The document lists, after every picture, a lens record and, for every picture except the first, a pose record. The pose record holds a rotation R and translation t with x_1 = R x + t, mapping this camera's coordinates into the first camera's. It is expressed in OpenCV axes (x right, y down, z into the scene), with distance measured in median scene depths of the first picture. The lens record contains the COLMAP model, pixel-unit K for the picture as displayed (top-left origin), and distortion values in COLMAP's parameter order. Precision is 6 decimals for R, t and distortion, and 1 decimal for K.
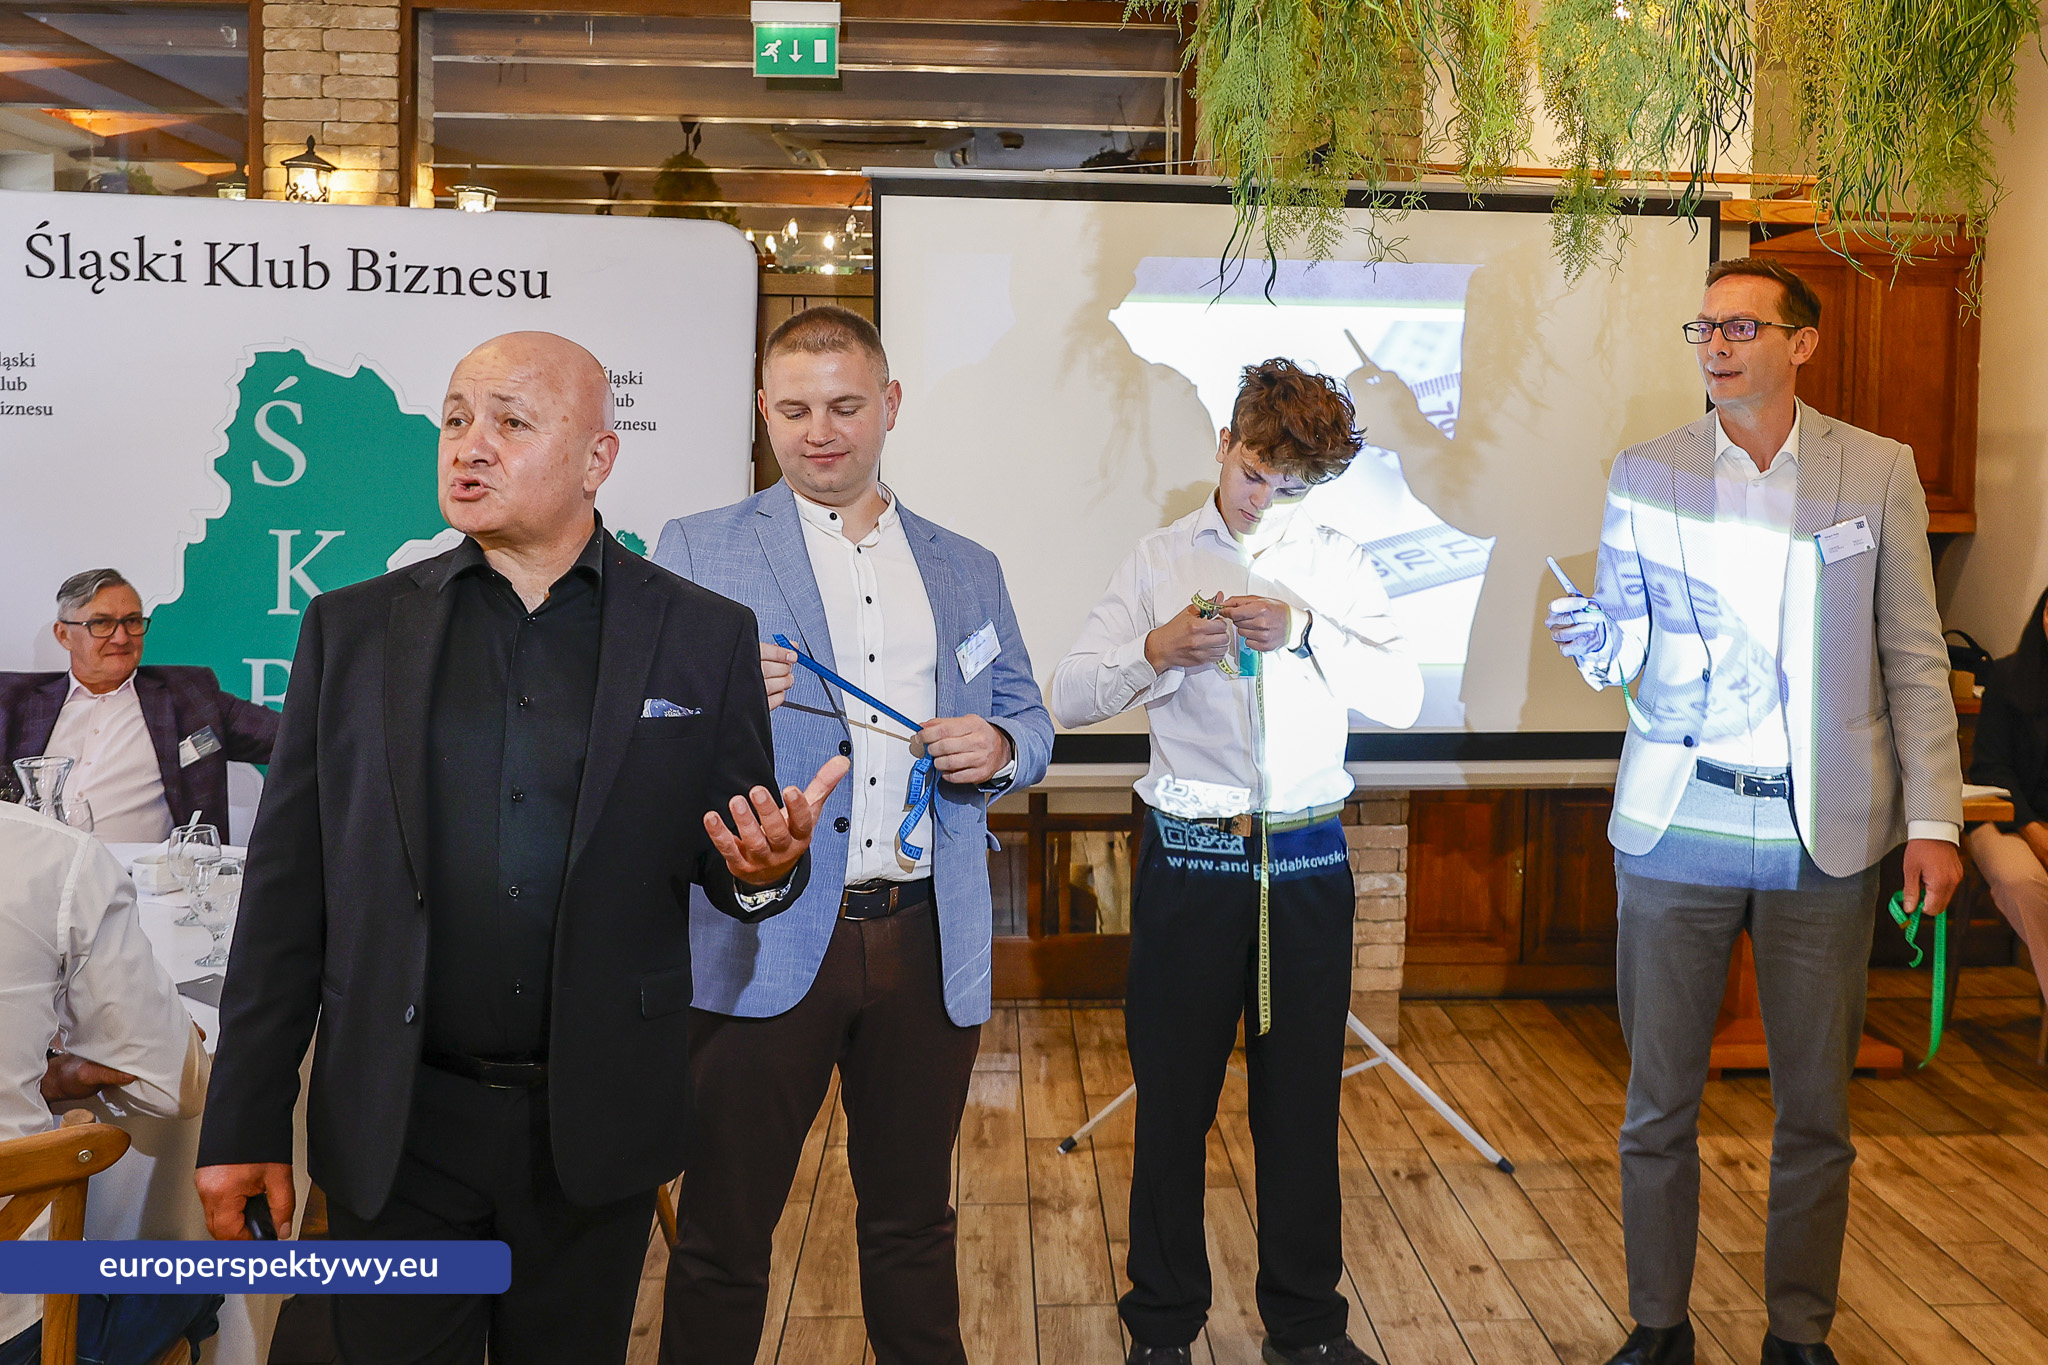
lens RADIAL K [[2072.1, 0, 1132.0], [0, 2072.1, 561.1], [0, 0, 1]] dist [0.006702, 0.000000]
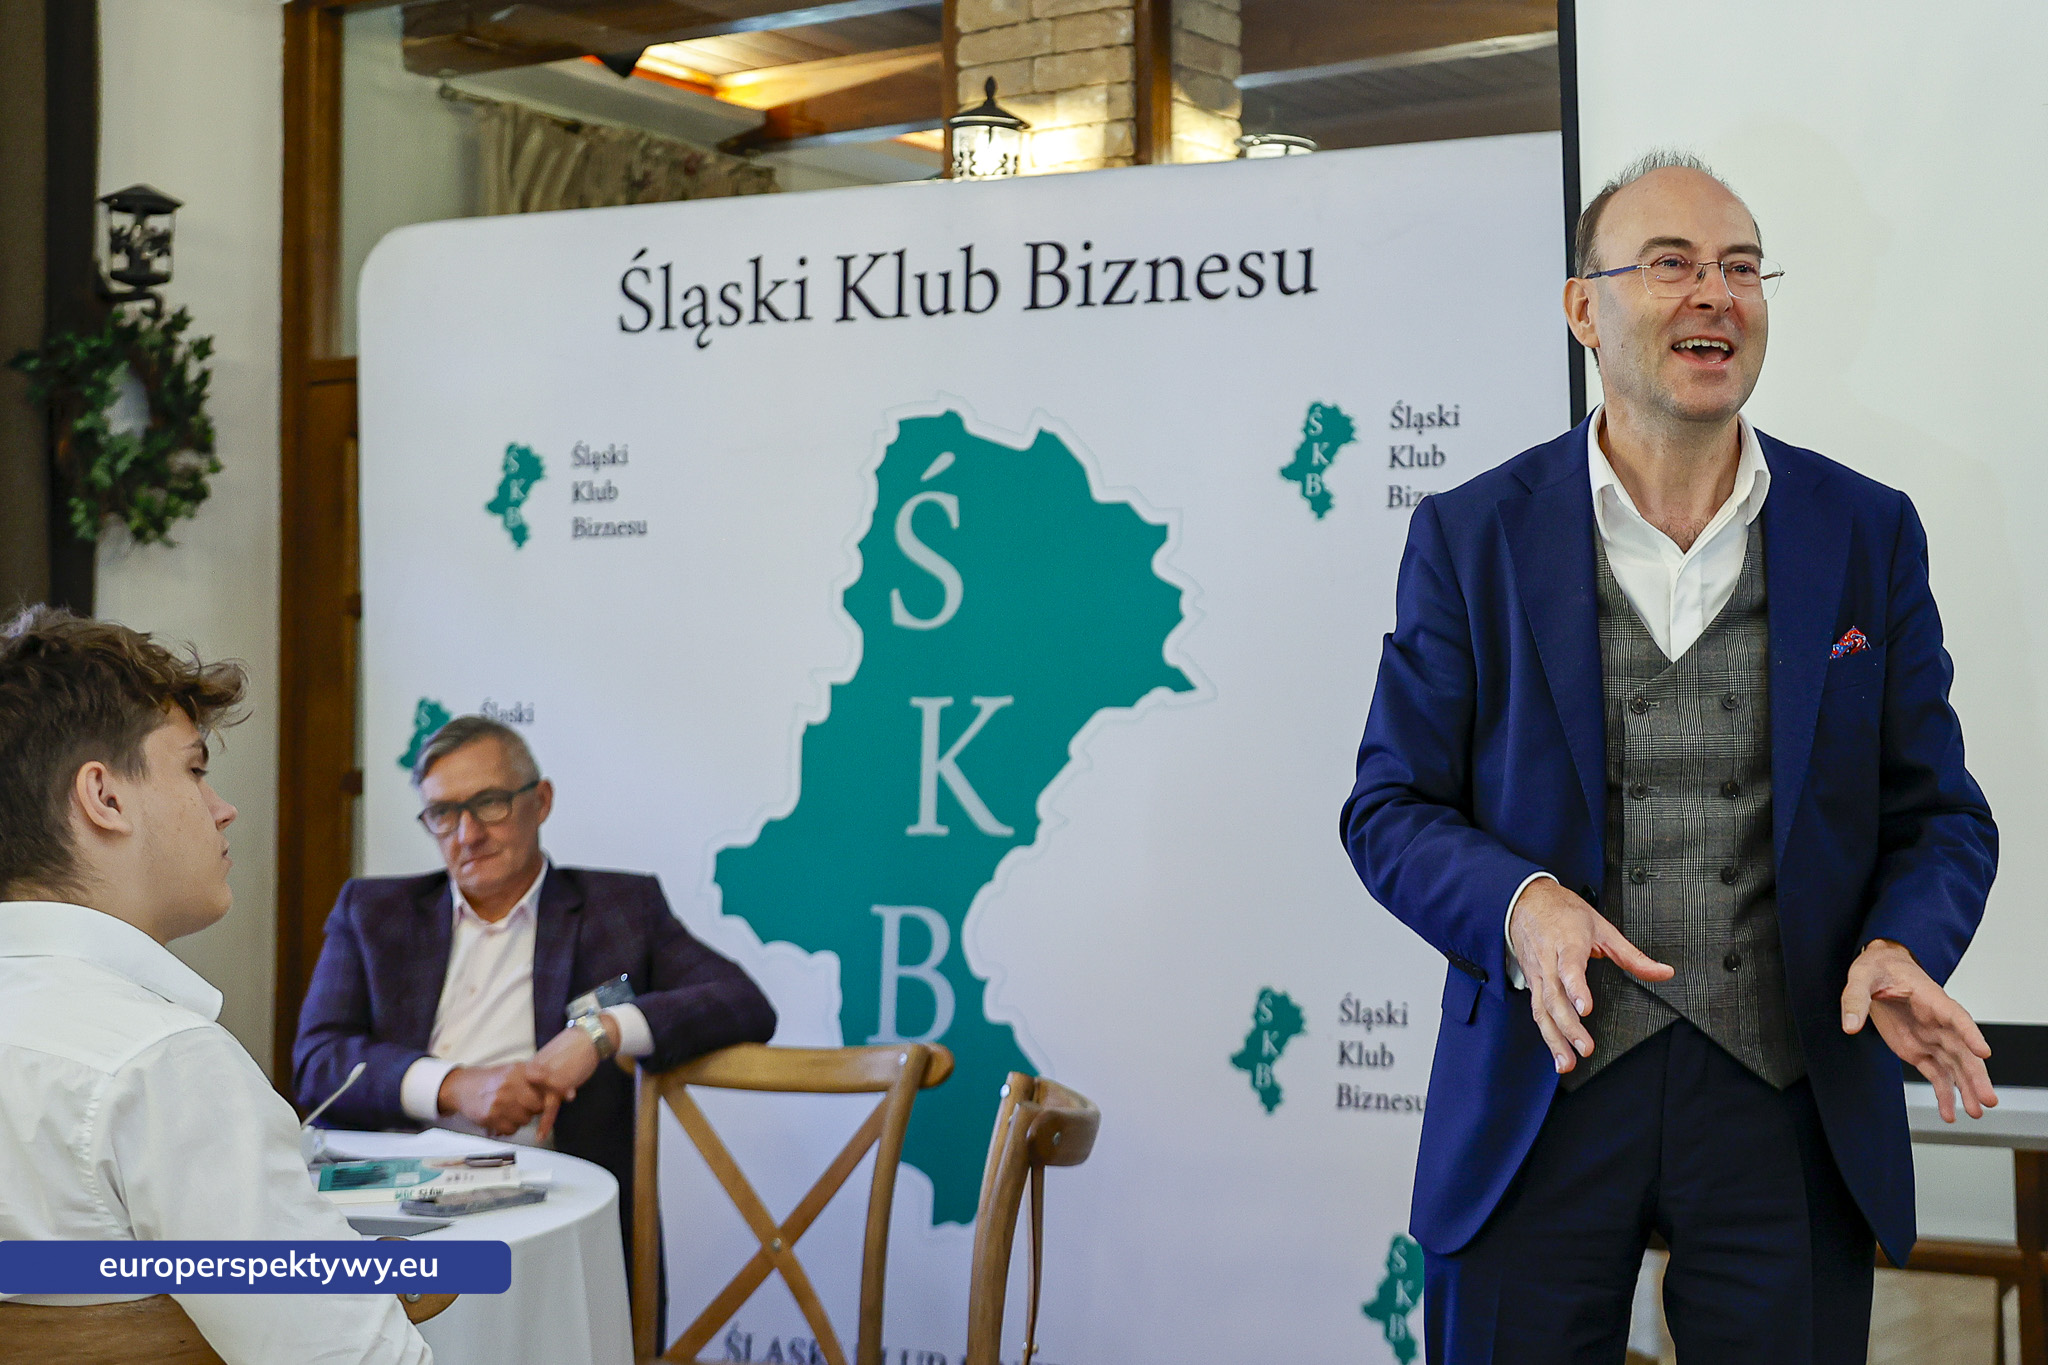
lens RADIAL K [[3399.5, 0, 1188.7], [0, 3399.5, 549.2], [0, 0, 1]] dist [0.084091, 0.000000]
pose [[0.806905, -0.062398, -0.587376, 0.255408], [-0.010905, 0.992662, -0.120431, 0.062494], [0.590580, 0.103582, 0.800304, 0.223390]]
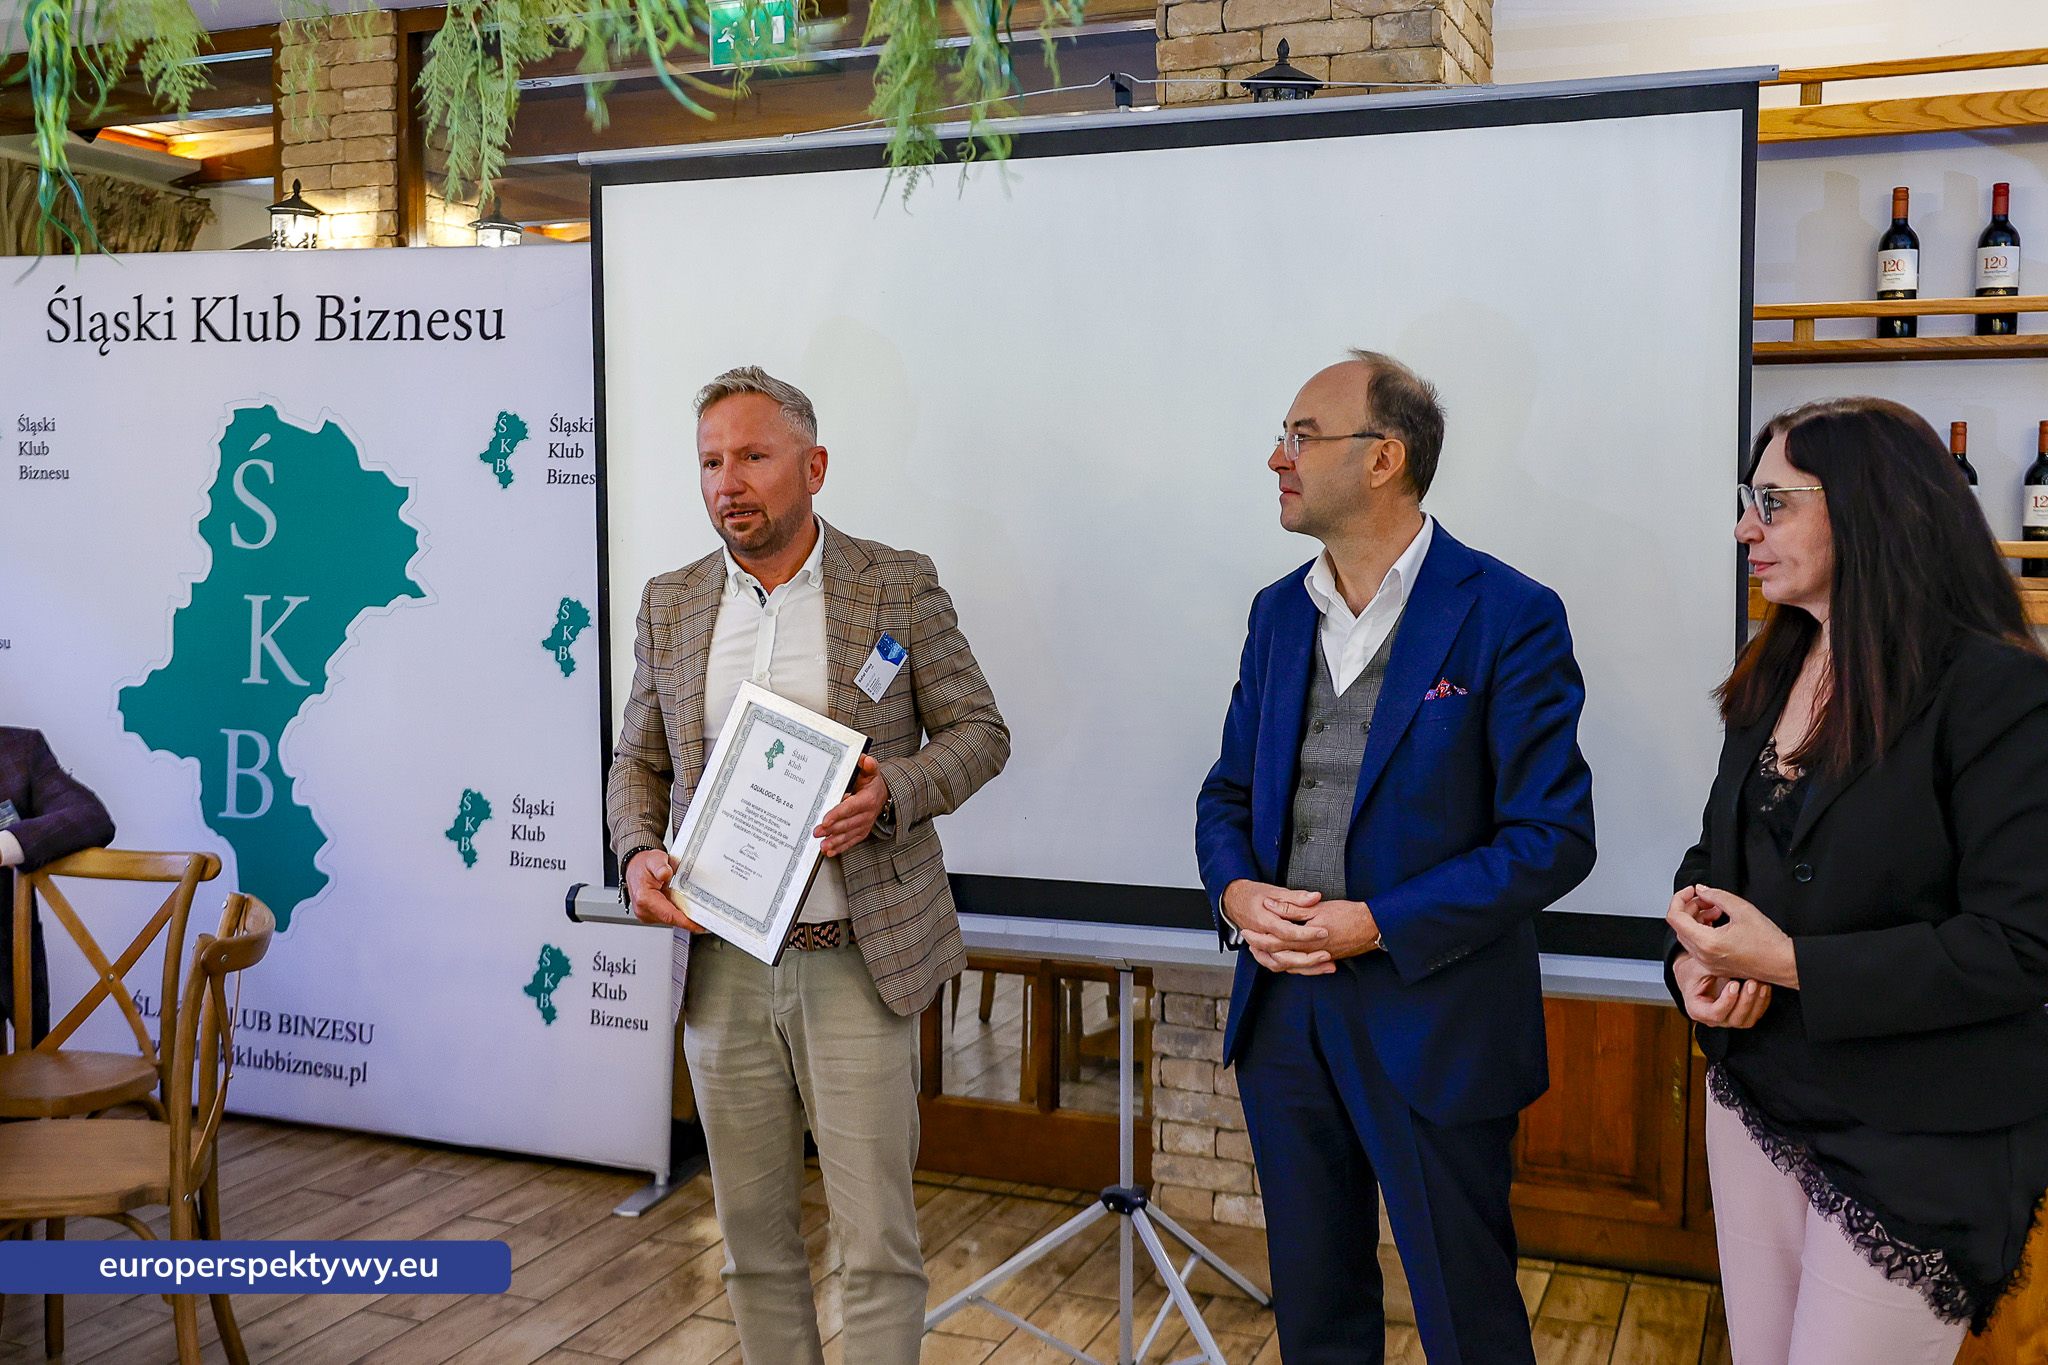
lens RADIAL K [[2128.9, 0, 988.4], [0, 2128.9, 642.9], [0, 0, 1]] dist [-0.002143, 0.000000]
pose [[0.888380, 0.017517, -0.458774, 0.338297], [-0.015163, 0.999846, 0.008814, -0.006782], [0.458858, -0.000874, 0.888509, 0.284128]]
